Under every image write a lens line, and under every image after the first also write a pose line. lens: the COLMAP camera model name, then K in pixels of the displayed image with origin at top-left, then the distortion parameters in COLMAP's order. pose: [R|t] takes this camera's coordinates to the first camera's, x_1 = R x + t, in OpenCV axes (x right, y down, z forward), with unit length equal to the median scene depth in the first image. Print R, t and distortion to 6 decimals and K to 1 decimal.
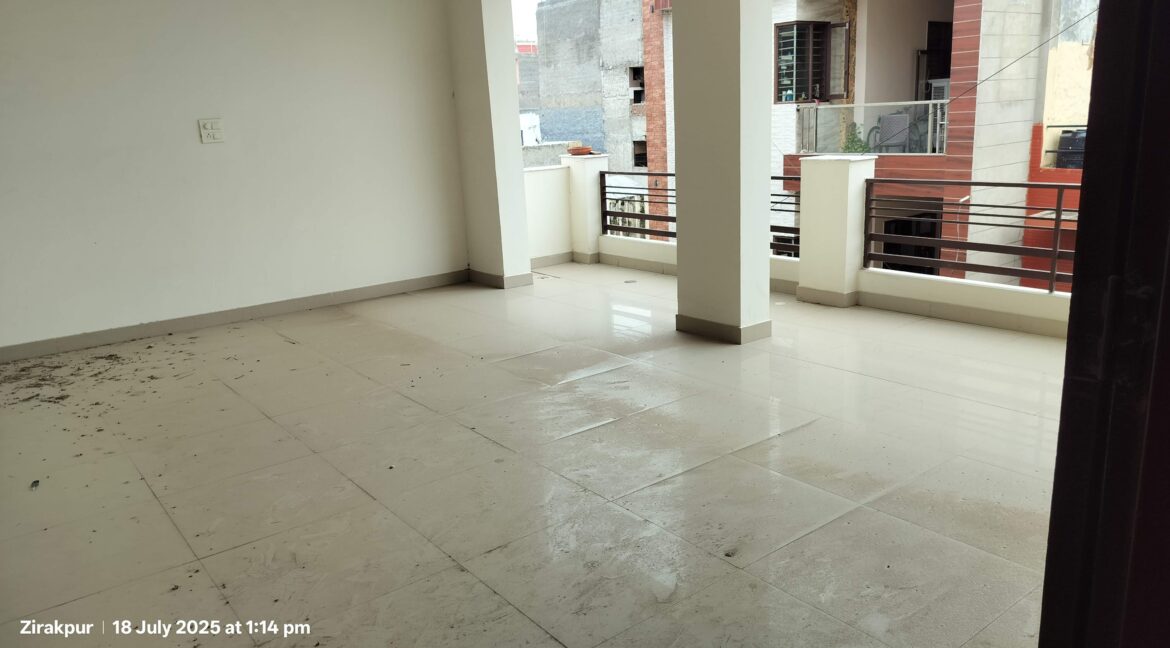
lens RADIAL K [[846.0, 0, 609.1], [0, 846.0, 324.9], [0, 0, 1]] dist [0.022698, -0.001577]
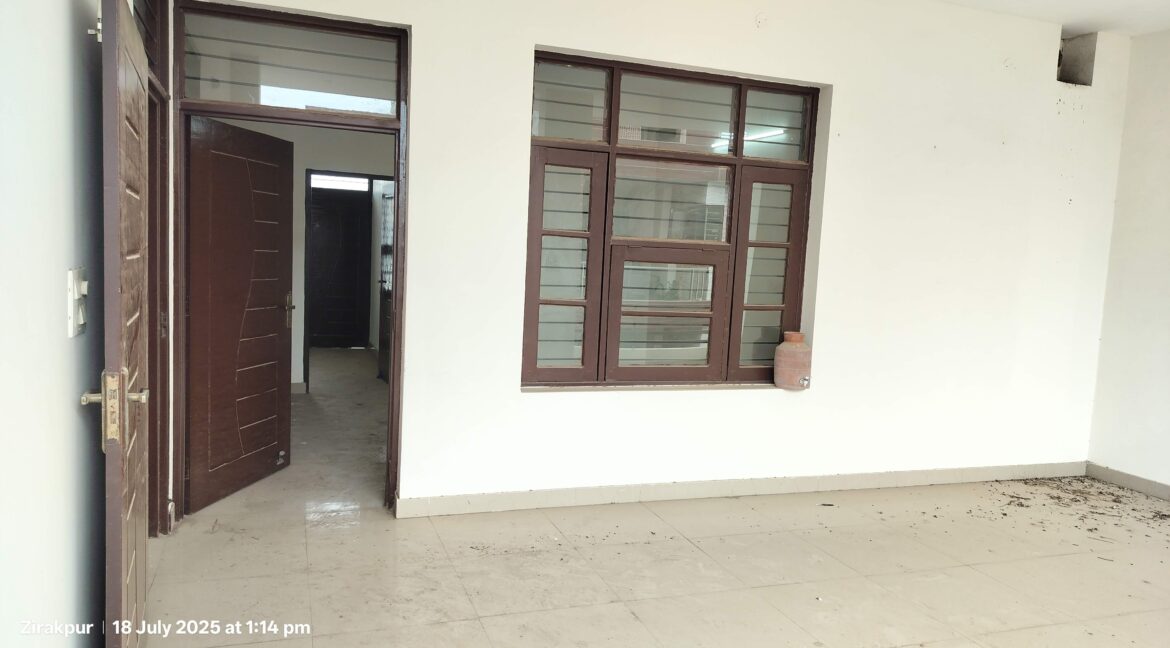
lens RADIAL K [[812.8, 0, 585.0], [0, 812.8, 324.0], [0, 0, 1]] dist [0.035923, -0.039807]
pose [[-0.326198, 0.118361, -0.937862, 0.597218], [-0.266469, 0.940383, 0.211360, -0.232348], [0.906967, 0.318857, -0.275212, 0.690199]]
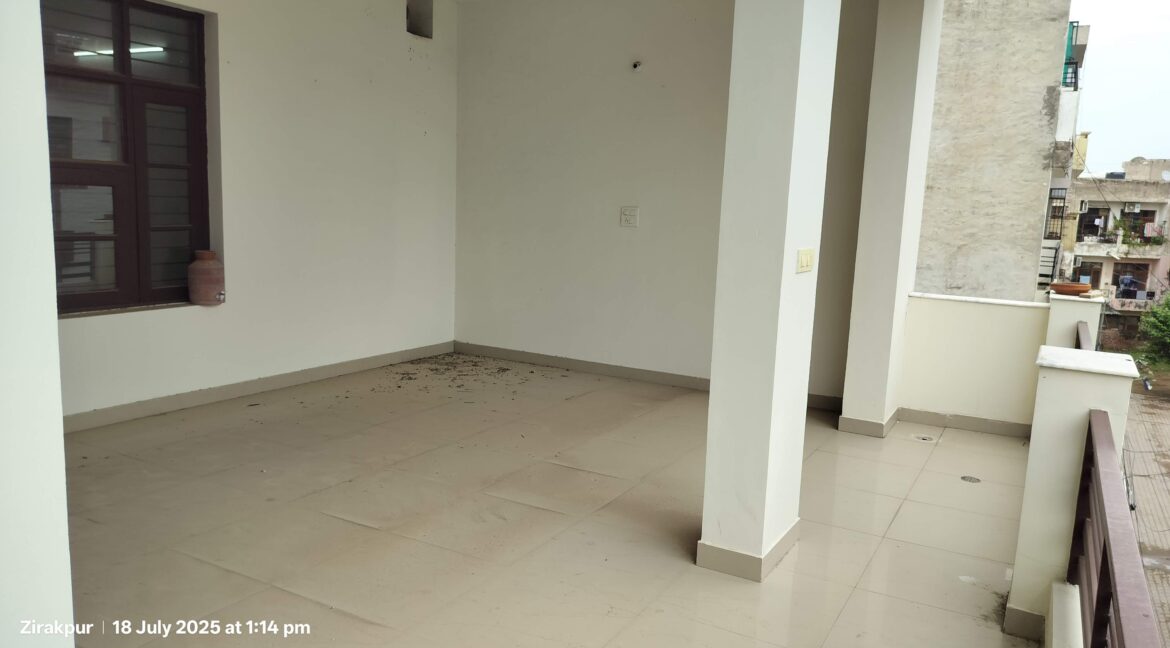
lens RADIAL K [[846.0, 0, 609.1], [0, 846.0, 324.9], [0, 0, 1]] dist [0.022698, -0.001577]
pose [[0.392824, 0.197159, -0.898230, 0.807527], [-0.284378, 0.954916, 0.085234, -0.230296], [0.874539, 0.221955, 0.431181, 0.651949]]
